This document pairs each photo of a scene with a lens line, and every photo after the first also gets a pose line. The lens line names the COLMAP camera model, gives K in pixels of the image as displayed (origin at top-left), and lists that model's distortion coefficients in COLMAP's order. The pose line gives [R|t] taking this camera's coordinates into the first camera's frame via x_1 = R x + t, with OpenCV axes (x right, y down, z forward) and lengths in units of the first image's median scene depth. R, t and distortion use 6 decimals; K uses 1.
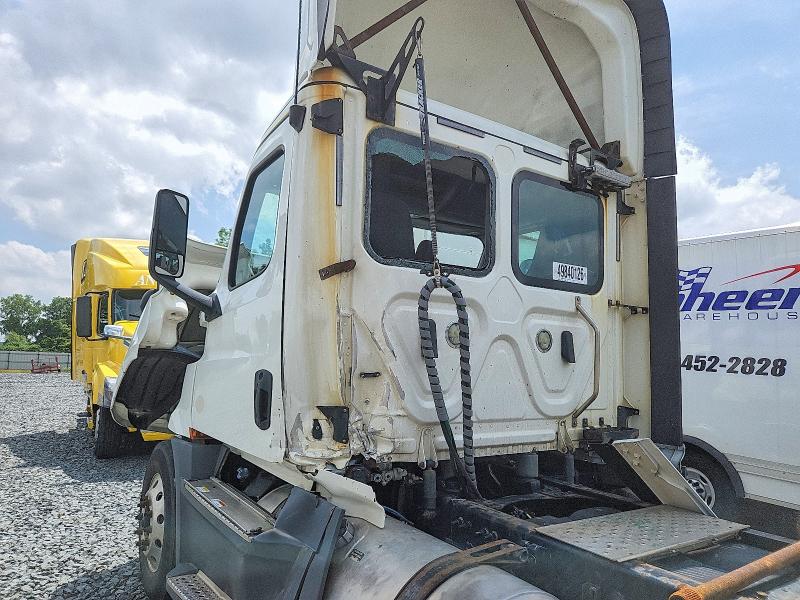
lens RADIAL K [[531.0, 0, 395.9], [0, 531.0, 304.6], [0, 0, 1]] dist [0.048057, -0.031421]
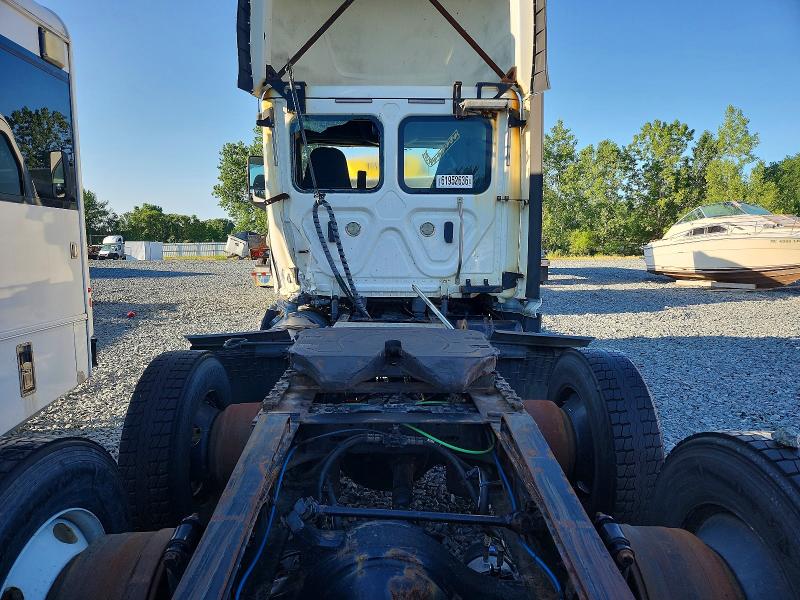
lens RADIAL K [[531.0, 0, 395.7], [0, 531.0, 311.3], [0, 0, 1]] dist [0.048057, -0.031421]
pose [[0.833131, 0.046360, -0.551129, 1.053085], [0.078281, 0.976565, 0.200483, -0.016127], [0.547508, -0.210172, 0.809977, -0.361102]]
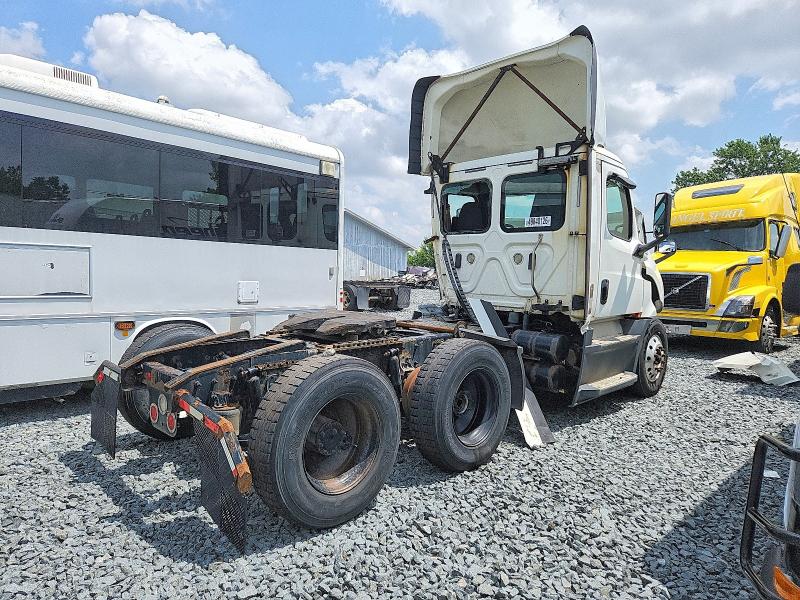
lens RADIAL K [[531.0, 0, 392.0], [0, 531.0, 303.9], [0, 0, 1]] dist [0.048057, -0.031421]
pose [[0.180740, 0.037649, -0.982810, 2.149278], [0.085584, 0.994875, 0.053850, 0.086435], [0.979800, -0.093846, 0.176591, 0.152992]]
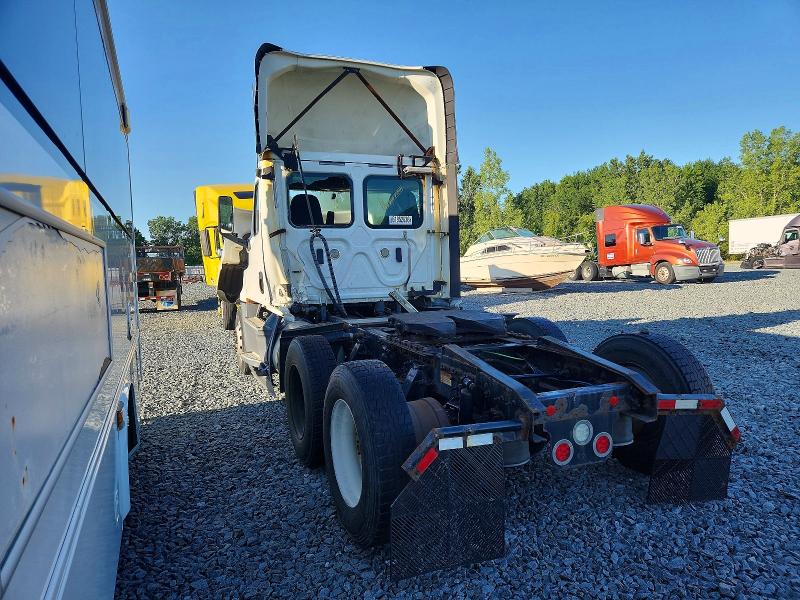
lens RADIAL K [[531.0, 0, 400.7], [0, 531.0, 300.0], [0, 0, 1]] dist [0.048057, -0.031421]
pose [[0.979611, -0.038196, -0.197239, 0.761430], [0.073055, 0.982277, 0.172613, -0.115116], [0.187150, -0.183503, 0.965040, -1.152112]]
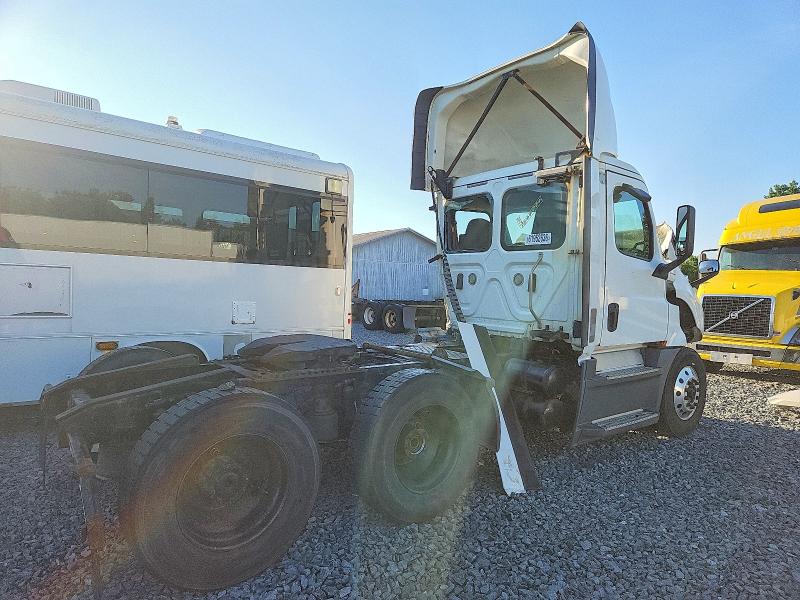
lens RADIAL K [[531.0, 0, 403.8], [0, 531.0, 301.1], [0, 0, 1]] dist [0.048057, -0.031421]
pose [[0.067527, -0.000248, -0.997717, 2.048512], [0.078579, 0.996895, 0.005071, 0.098742], [0.994618, -0.078742, 0.067337, 0.467254]]
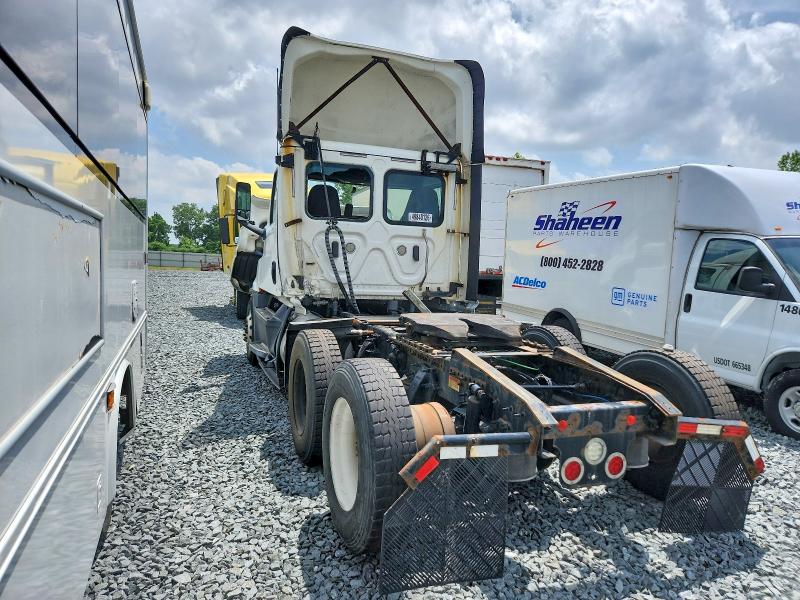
lens RADIAL K [[531.0, 0, 402.2], [0, 531.0, 305.7], [0, 0, 1]] dist [0.048057, -0.031421]
pose [[0.972951, 0.028715, -0.229220, 0.768258], [0.013192, 0.983719, 0.179231, -0.095707], [0.230635, -0.177407, 0.956731, -1.090008]]
